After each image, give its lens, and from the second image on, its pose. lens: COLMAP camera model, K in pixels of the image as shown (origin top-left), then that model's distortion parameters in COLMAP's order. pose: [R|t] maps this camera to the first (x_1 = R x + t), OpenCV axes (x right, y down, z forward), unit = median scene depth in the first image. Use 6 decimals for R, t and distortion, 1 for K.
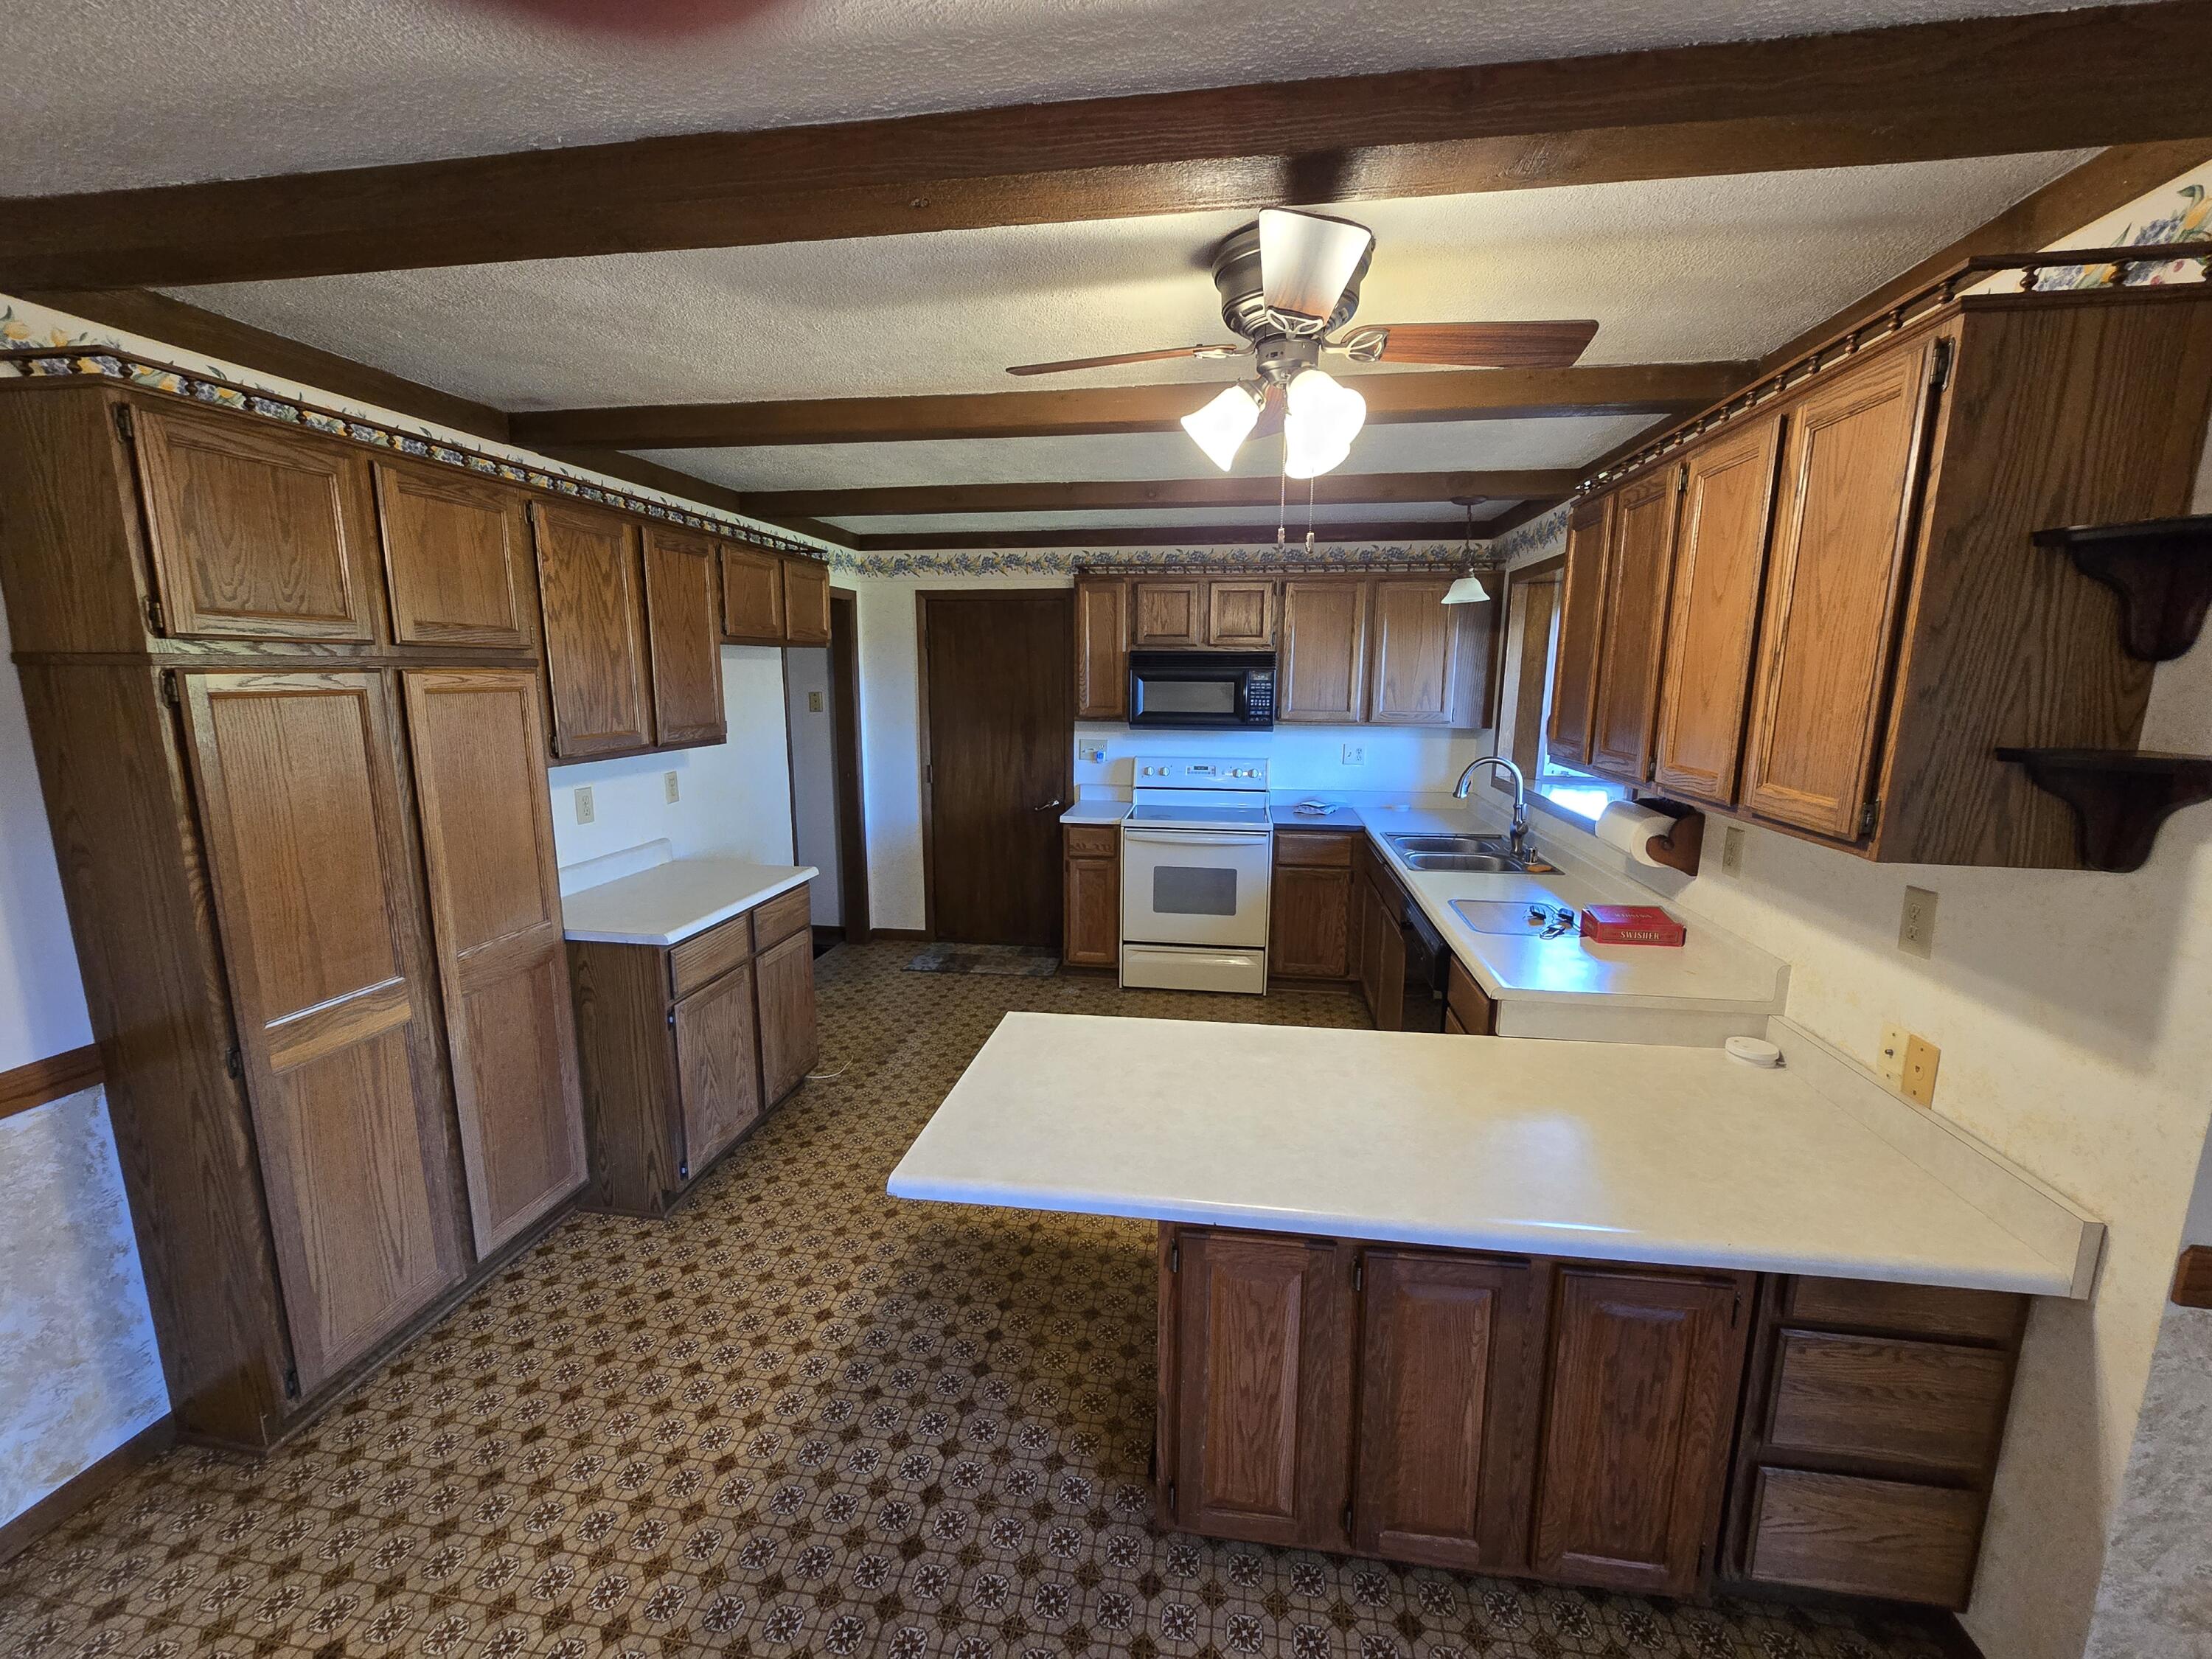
lens RADIAL K [[903.9, 0, 1104.0], [0, 903.9, 822.6], [0, 0, 1]] dist [-0.002097, 0.000478]
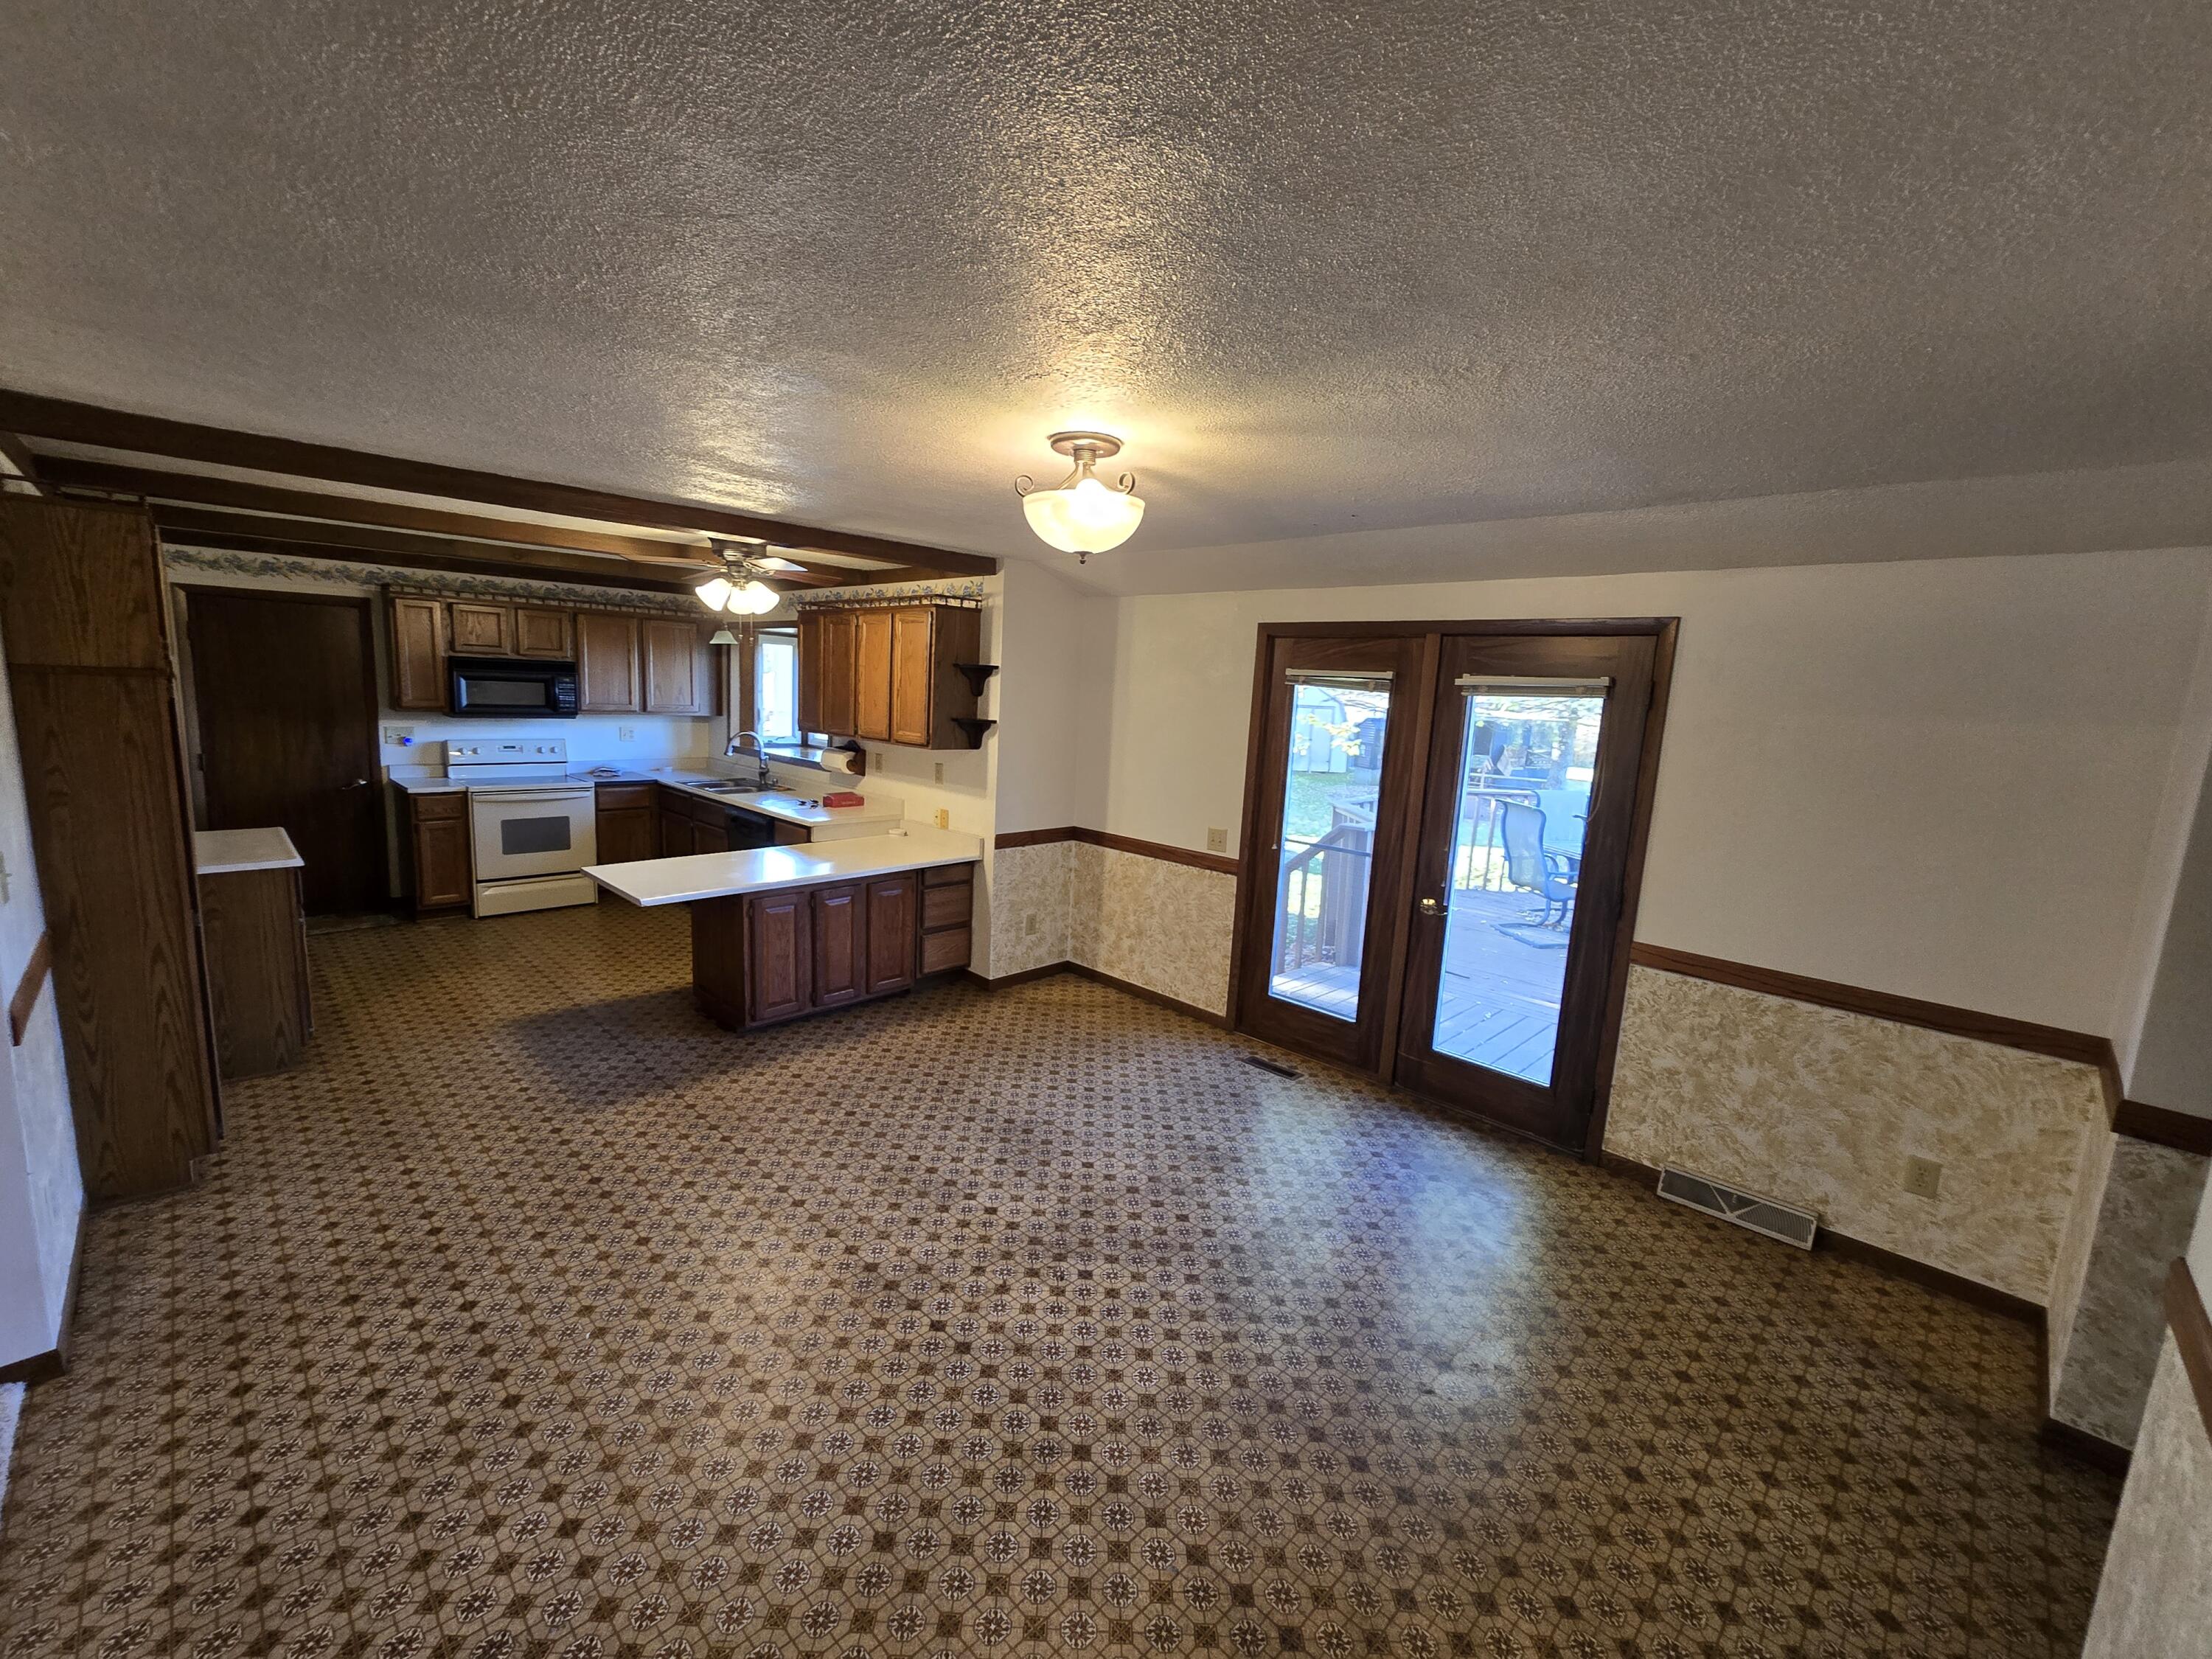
lens RADIAL K [[903.9, 0, 1104.0], [0, 903.9, 822.6], [0, 0, 1]] dist [-0.002097, 0.000478]
pose [[0.578588, -0.098987, 0.809591, -0.514913], [0.090527, 0.994269, 0.056870, 0.057174], [-0.810581, 0.040386, 0.584233, -0.503675]]
